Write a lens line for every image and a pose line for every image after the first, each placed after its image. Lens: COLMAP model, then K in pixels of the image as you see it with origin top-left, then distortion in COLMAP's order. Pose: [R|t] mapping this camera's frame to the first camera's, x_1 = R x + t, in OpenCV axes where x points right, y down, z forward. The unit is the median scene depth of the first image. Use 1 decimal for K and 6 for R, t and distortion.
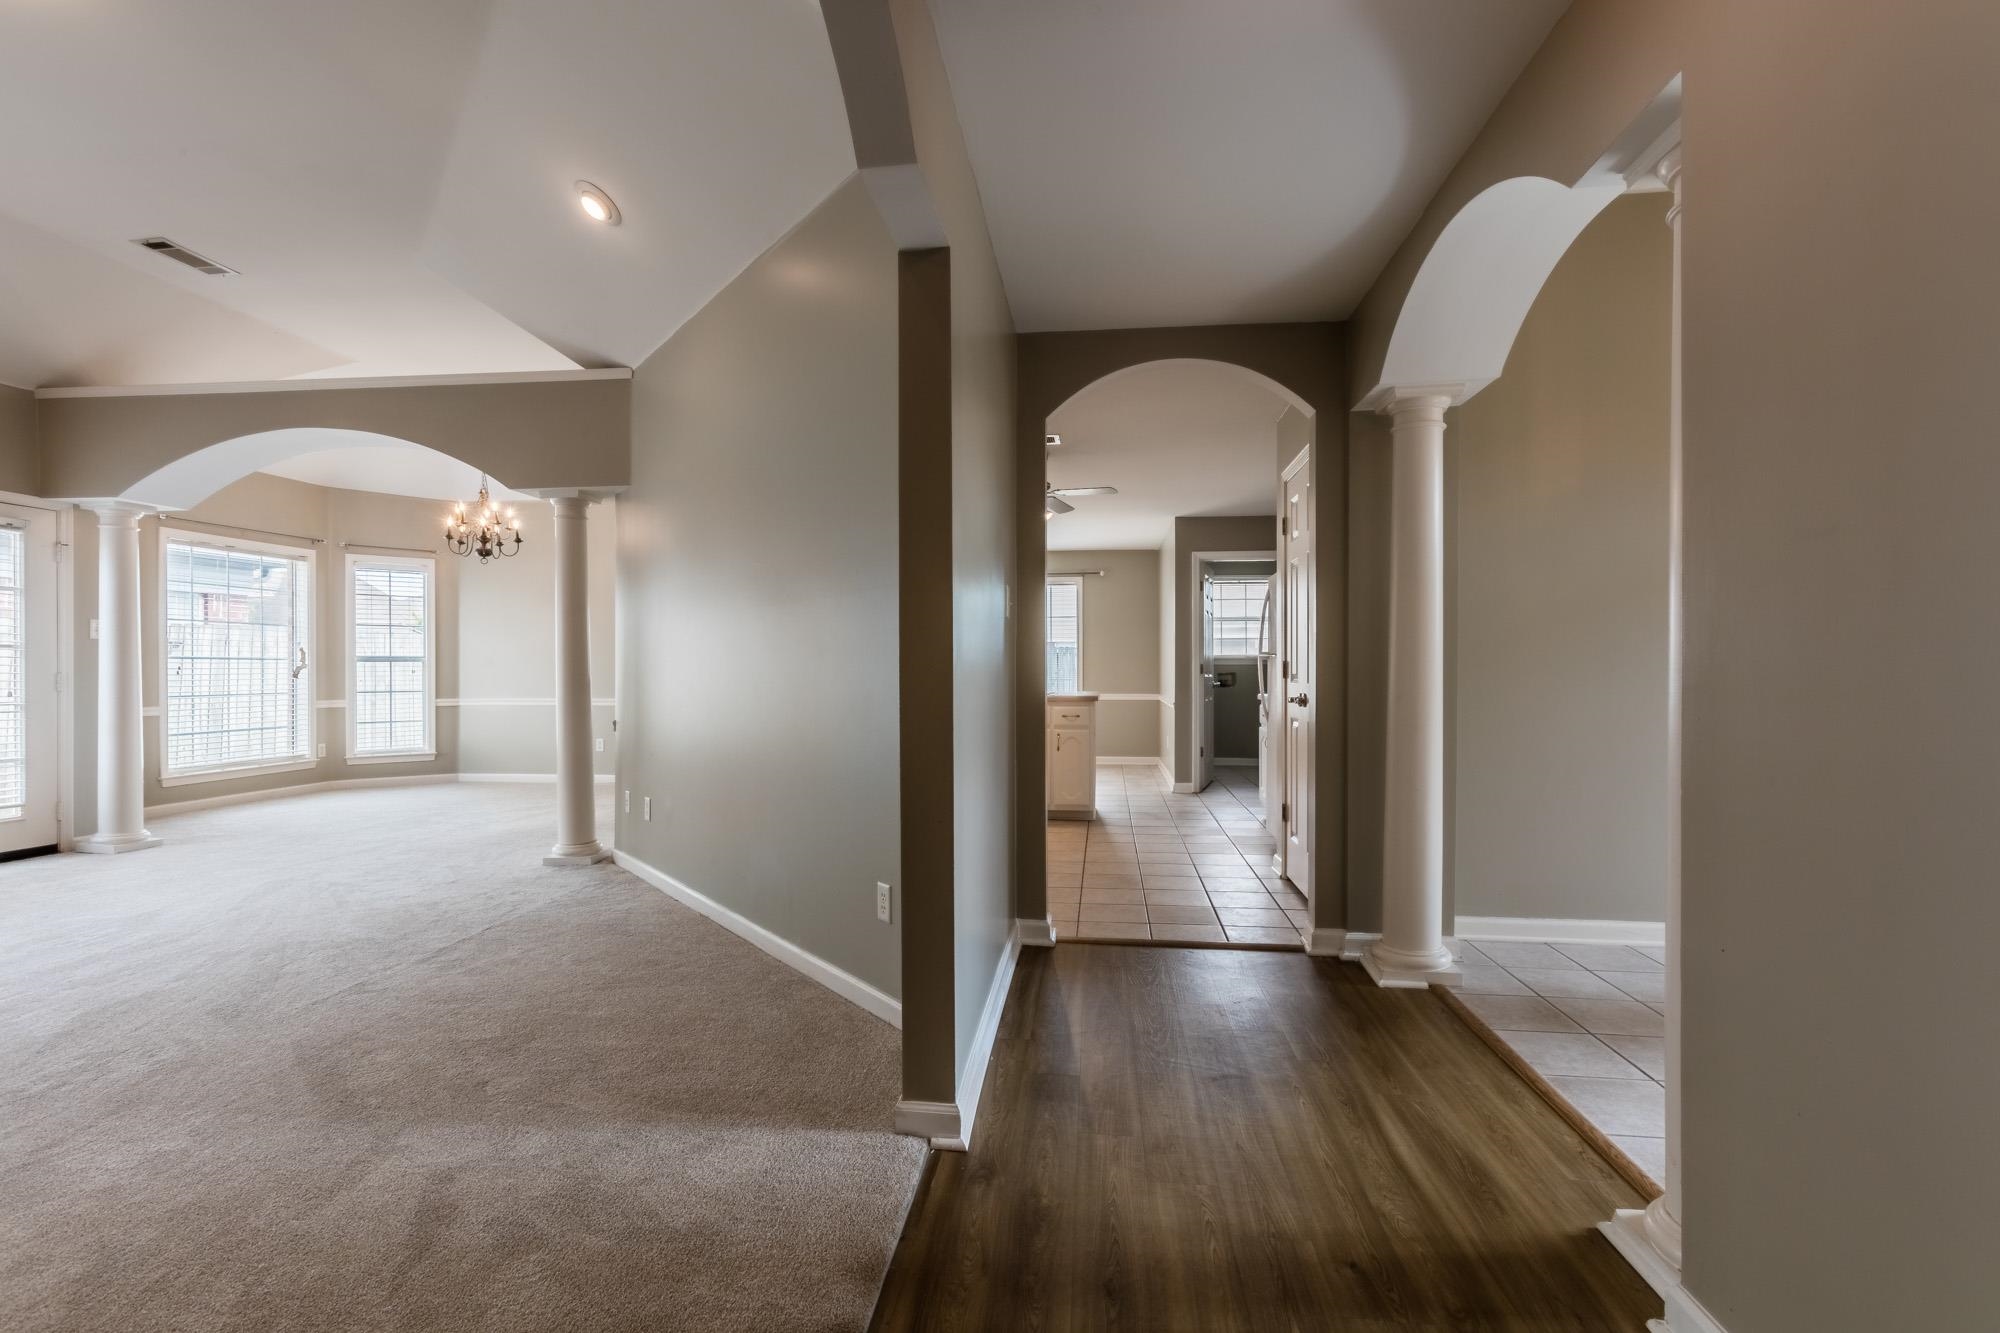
lens RADIAL K [[900.5, 0, 1002.4], [0, 900.5, 669.1], [0, 0, 1]] dist [0.000761, 0.005831]
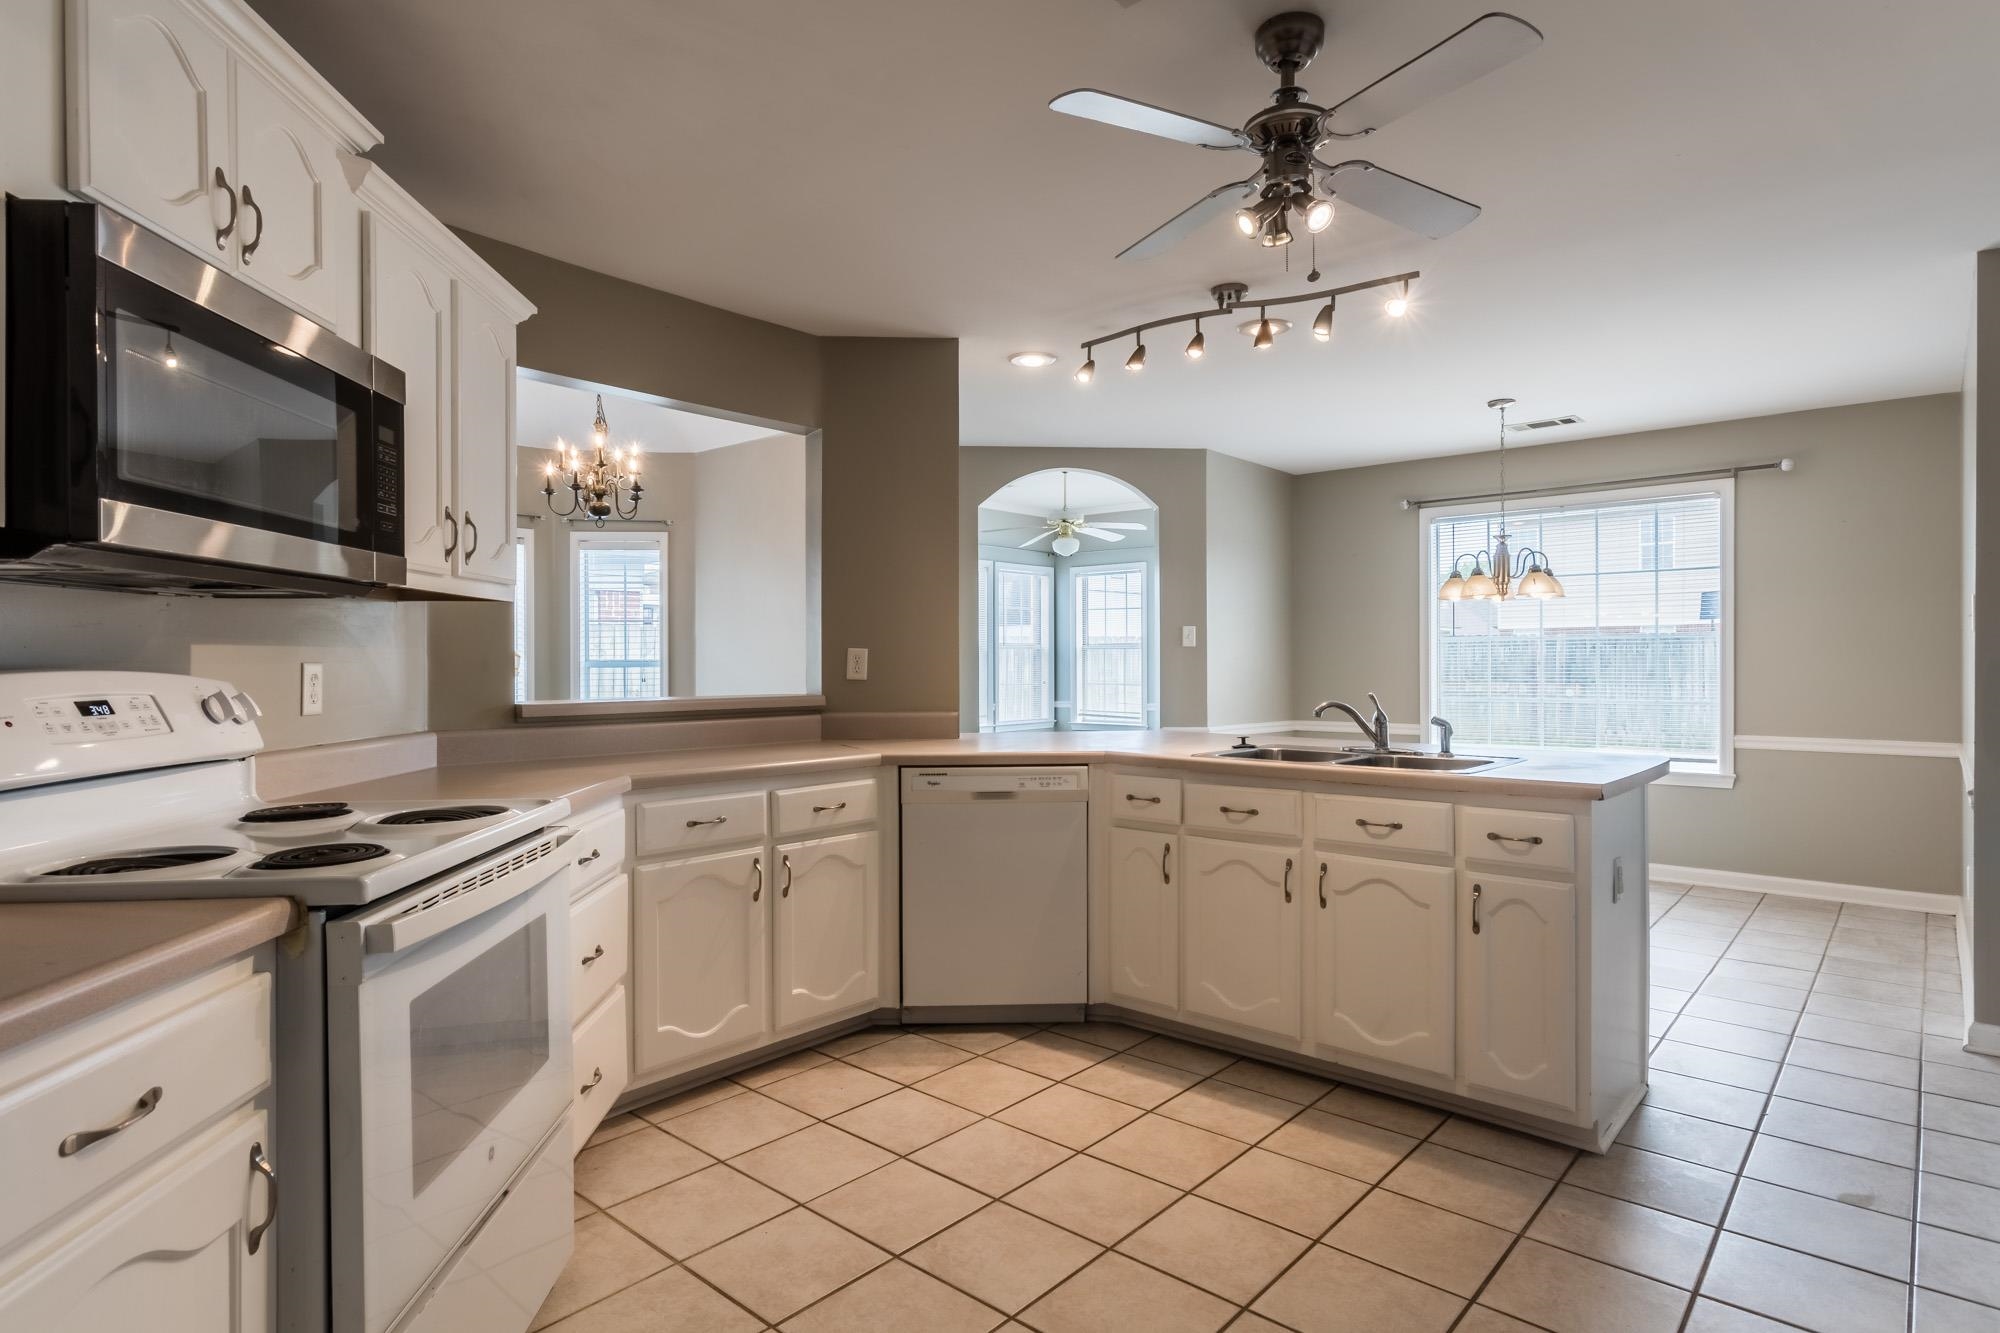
lens RADIAL K [[1060.1, 0, 1000.0], [0, 1060.1, 666.5], [0, 0, 1]] dist [0.003640, 0.001966]
pose [[0.817539, 0.002385, -0.575868, 0.185126], [-0.000242, 0.999993, 0.003799, -0.019384], [0.575873, -0.002967, 0.817534, 0.688014]]
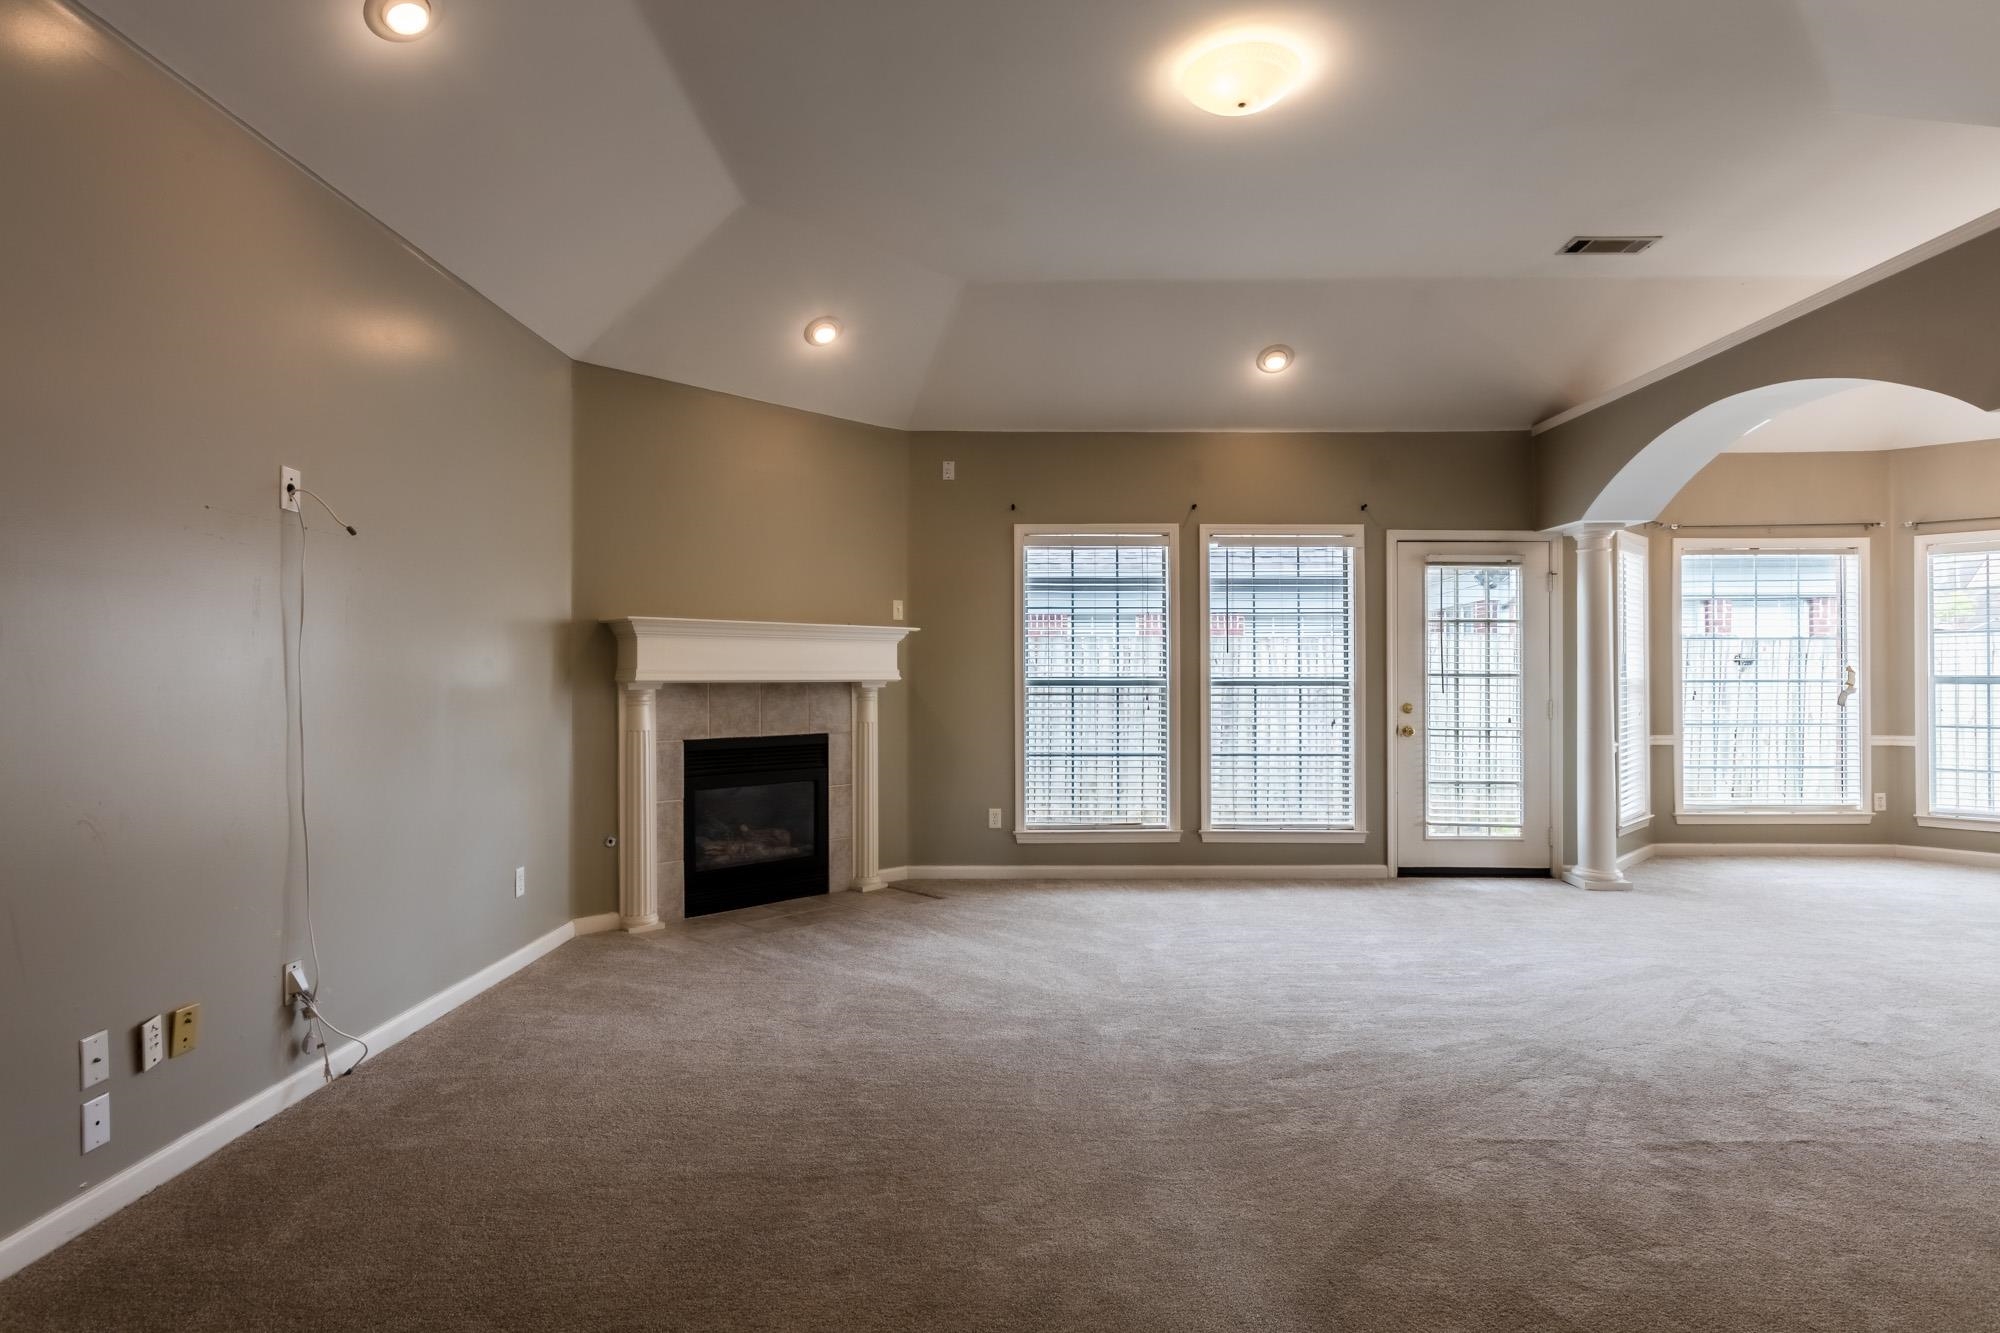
lens RADIAL K [[1060.1, 0, 1000.0], [0, 1060.1, 666.5], [0, 0, 1]] dist [0.003640, 0.001966]
pose [[0.108033, -0.007480, -0.994119, 0.074472], [0.001131, 0.999972, -0.007401, -0.025675], [0.994147, -0.000325, 0.108039, 0.258268]]
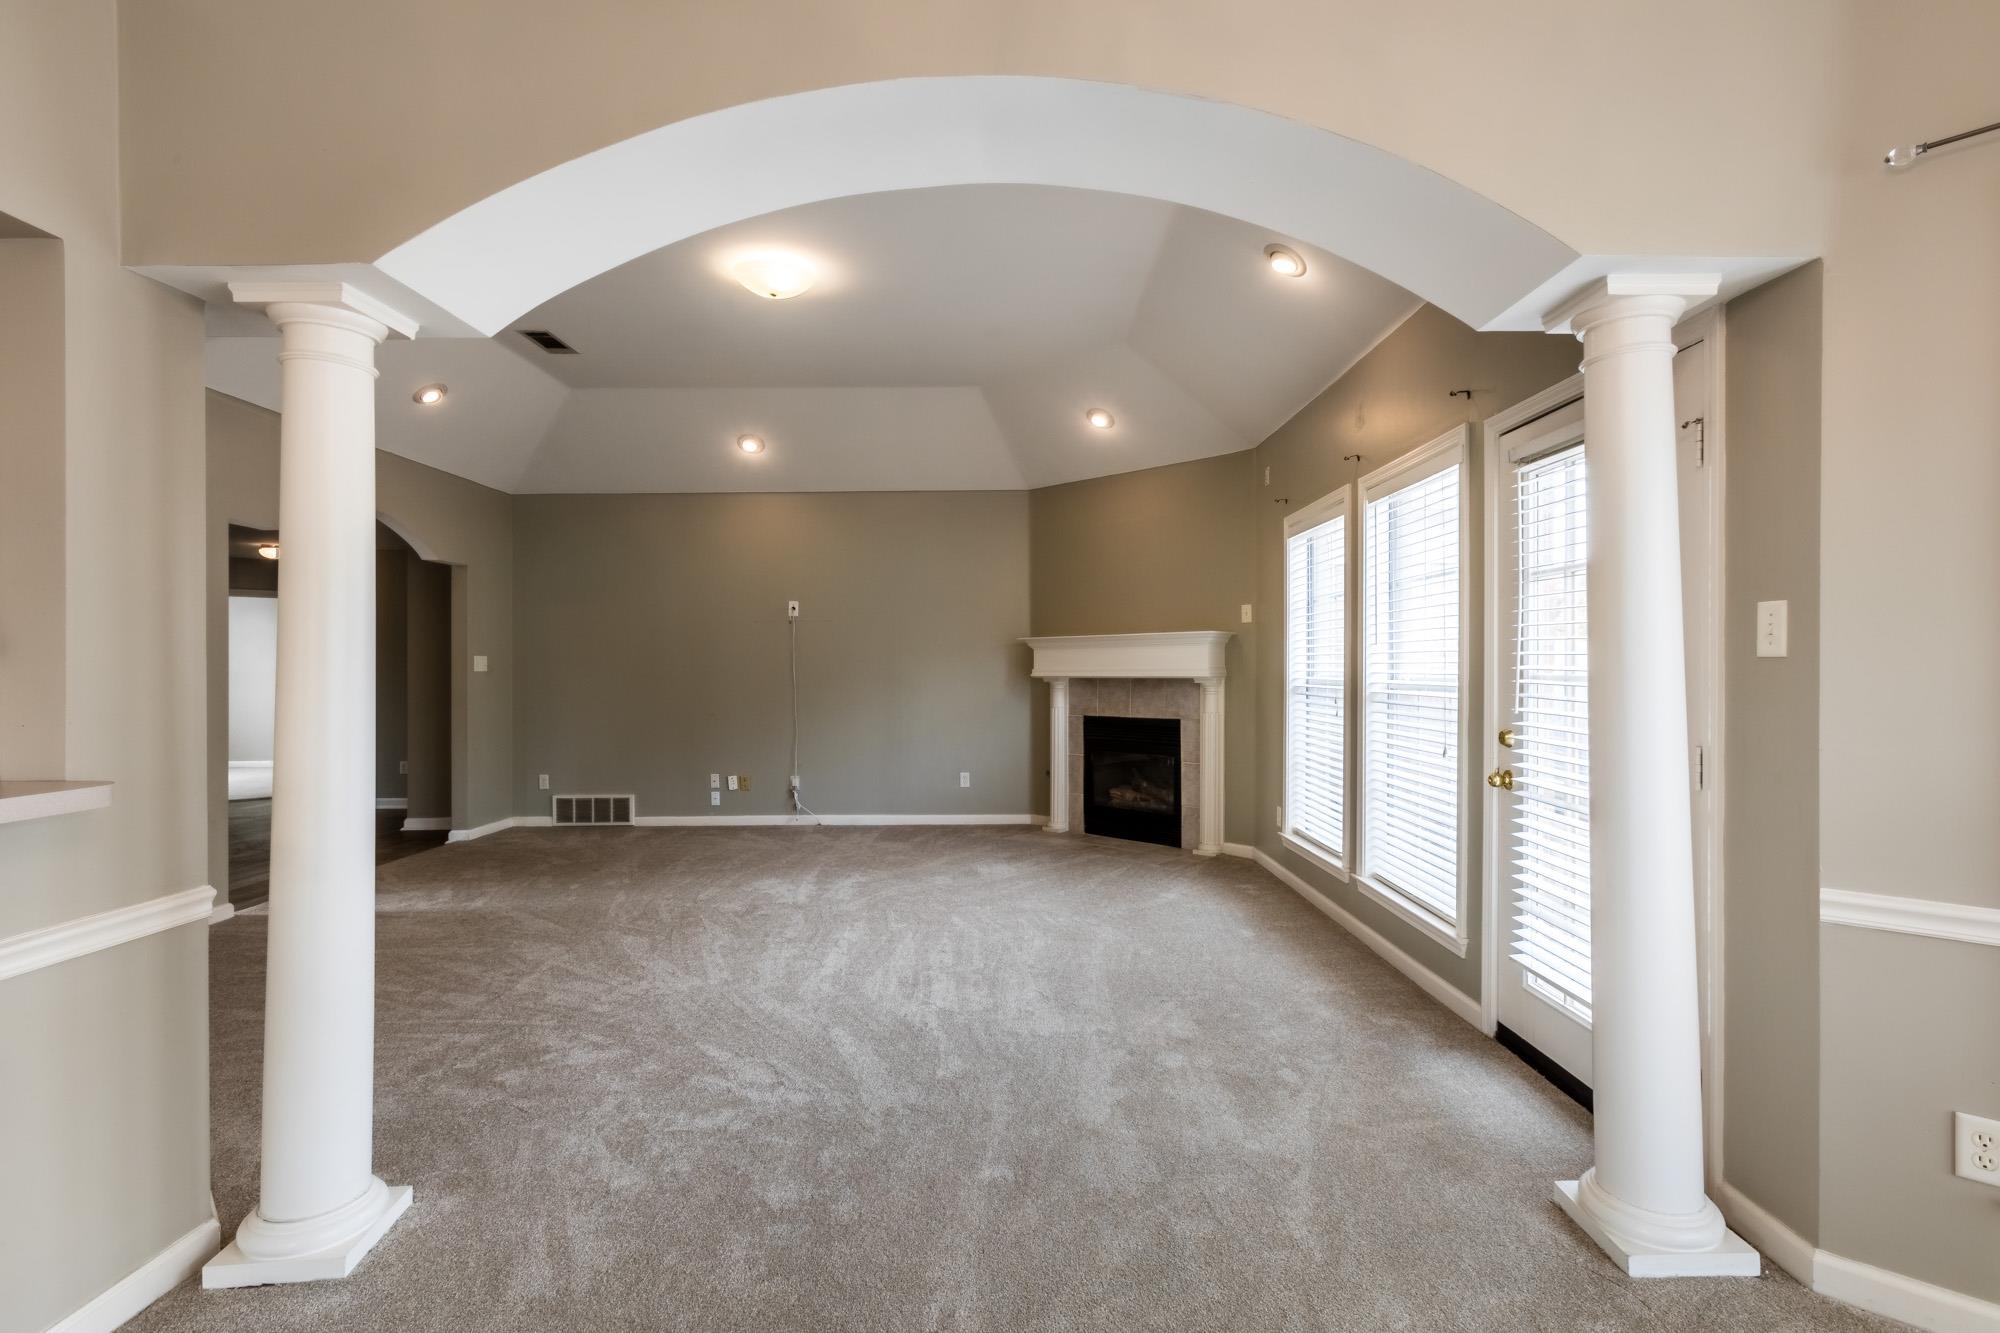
lens RADIAL K [[917.5, 0, 1010.9], [0, 917.5, 666.4], [0, 0, 1]] dist [-0.003410, 0.005539]
pose [[-0.992653, 0.007016, -0.120795, -0.689010], [0.007397, 0.999969, -0.002701, -0.031707], [0.120773, -0.003575, -0.992674, 1.363063]]
